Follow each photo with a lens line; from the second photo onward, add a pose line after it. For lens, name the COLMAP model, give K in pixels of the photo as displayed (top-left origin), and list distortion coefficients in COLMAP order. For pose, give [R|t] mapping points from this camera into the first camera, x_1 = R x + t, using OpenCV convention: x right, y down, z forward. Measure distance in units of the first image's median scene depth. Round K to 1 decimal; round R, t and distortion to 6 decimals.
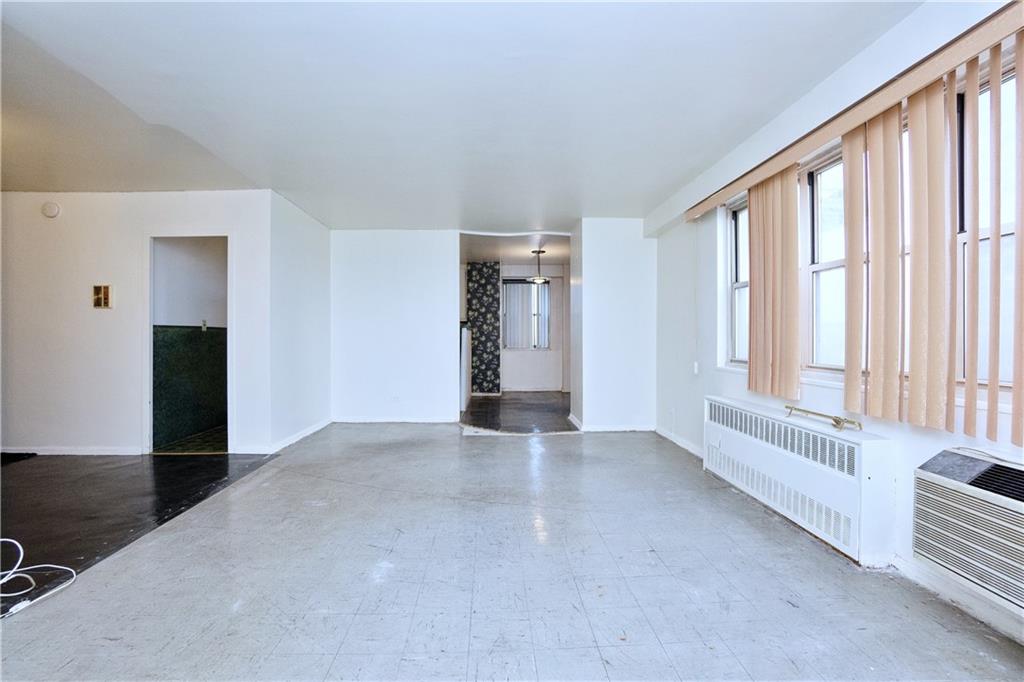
lens RADIAL K [[452.1, 0, 510.6], [0, 452.1, 336.6], [0, 0, 1]] dist [-0.066160, 0.024653]
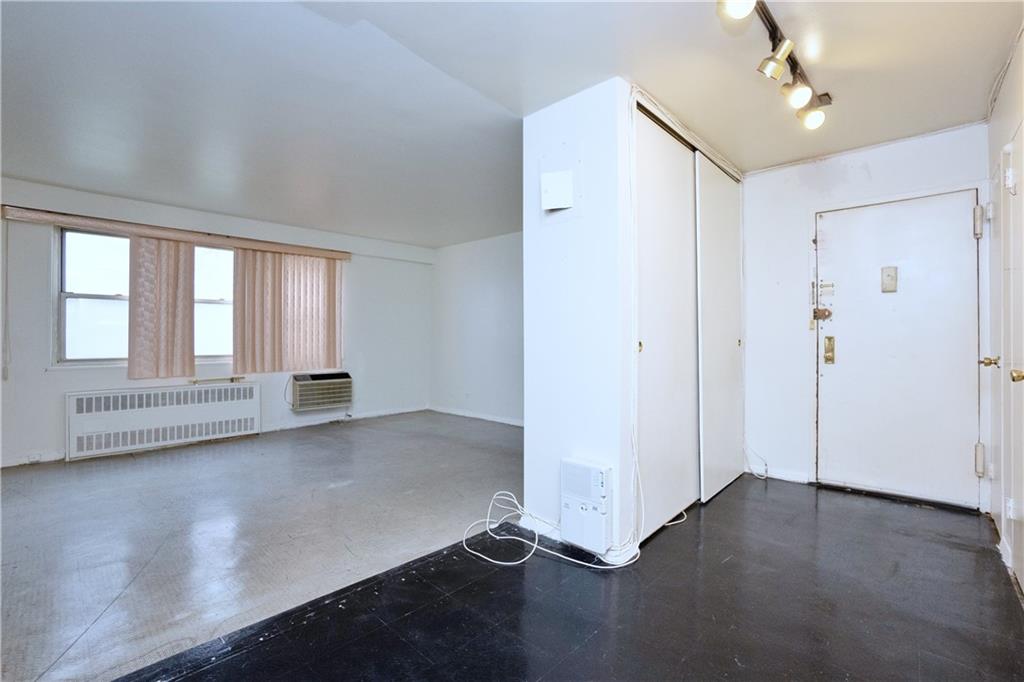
lens RADIAL K [[452.1, 0, 510.6], [0, 452.1, 336.6], [0, 0, 1]] dist [-0.066160, 0.024653]
pose [[-0.697930, 0.003380, 0.716158, -0.477533], [0.003079, 0.999994, -0.001719, -0.000973], [-0.716160, 0.001005, -0.697936, 0.425527]]
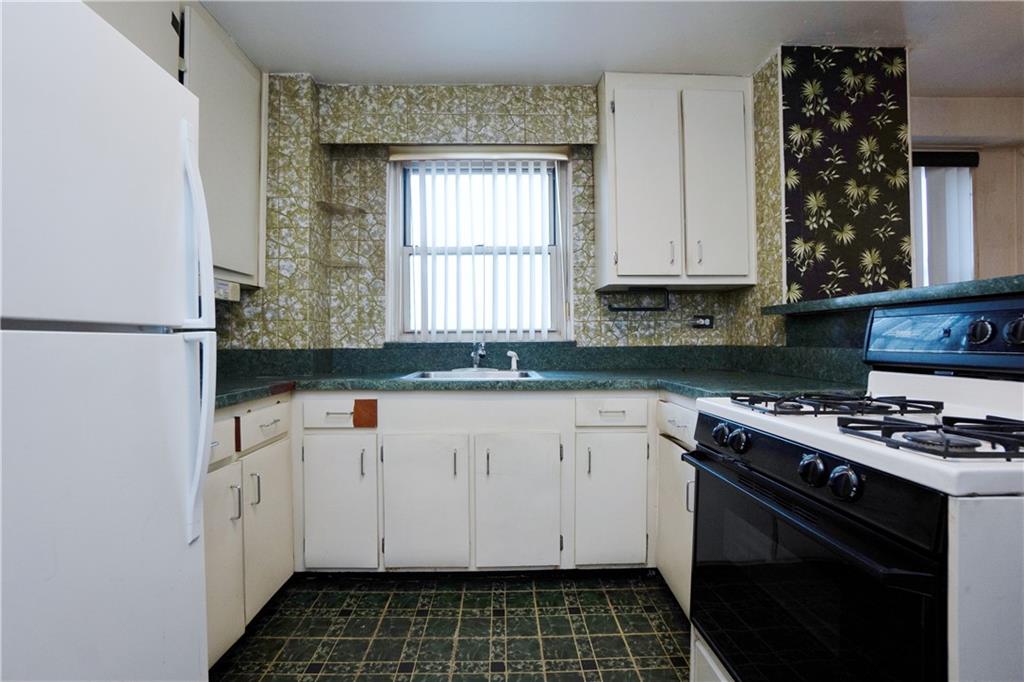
lens RADIAL K [[454.8, 0, 511.8], [0, 454.8, 336.0], [0, 0, 1]] dist [-0.065716, 0.025222]
pose [[0.999869, -0.003882, -0.015690, -0.244671], [0.003699, 0.999925, -0.011666, -0.000646], [0.015735, 0.011607, 0.999809, 0.756292]]
